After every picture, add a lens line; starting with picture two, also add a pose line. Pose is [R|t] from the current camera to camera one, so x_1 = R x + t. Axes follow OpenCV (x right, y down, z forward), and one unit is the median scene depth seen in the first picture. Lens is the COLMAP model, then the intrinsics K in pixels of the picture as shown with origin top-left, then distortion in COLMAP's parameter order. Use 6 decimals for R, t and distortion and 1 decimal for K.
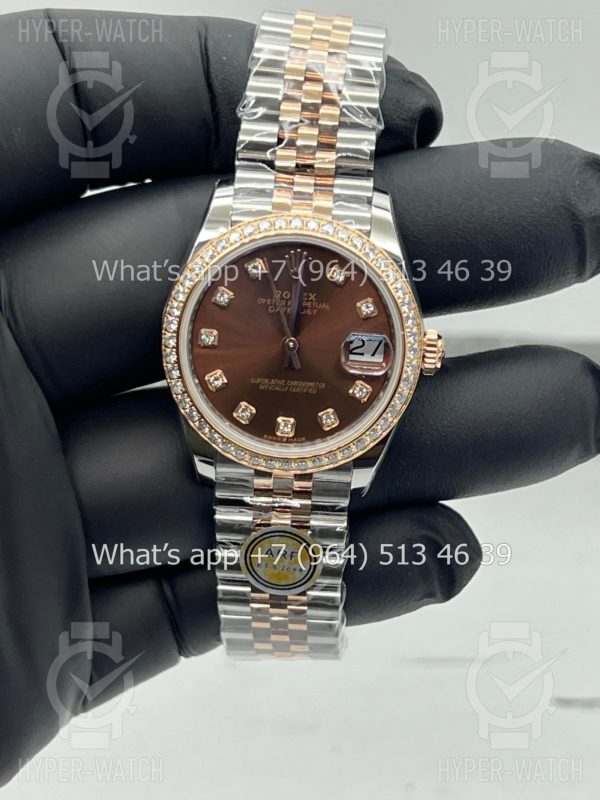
lens RADIAL K [[1908.8, 0, 300.0], [0, 1908.8, 400.0], [0, 0, 1]] dist [0.349717, 0.044493]
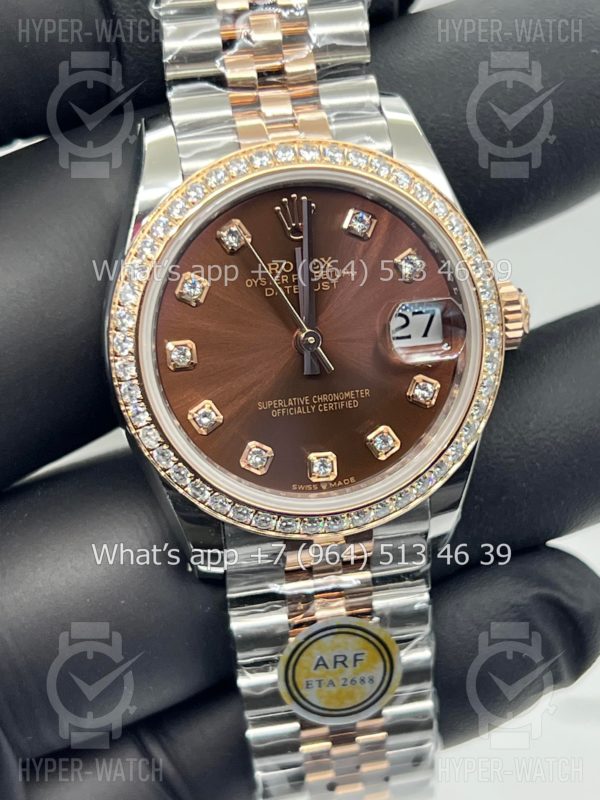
lens RADIAL K [[1908.8, 0, 300.0], [0, 1908.8, 400.0], [0, 0, 1]] dist [0.349717, 0.044493]
pose [[0.970328, -0.191280, 0.147905, -0.107231], [0.198668, 0.979377, -0.036765, 0.014267], [-0.137822, 0.065058, 0.988318, 0.353651]]
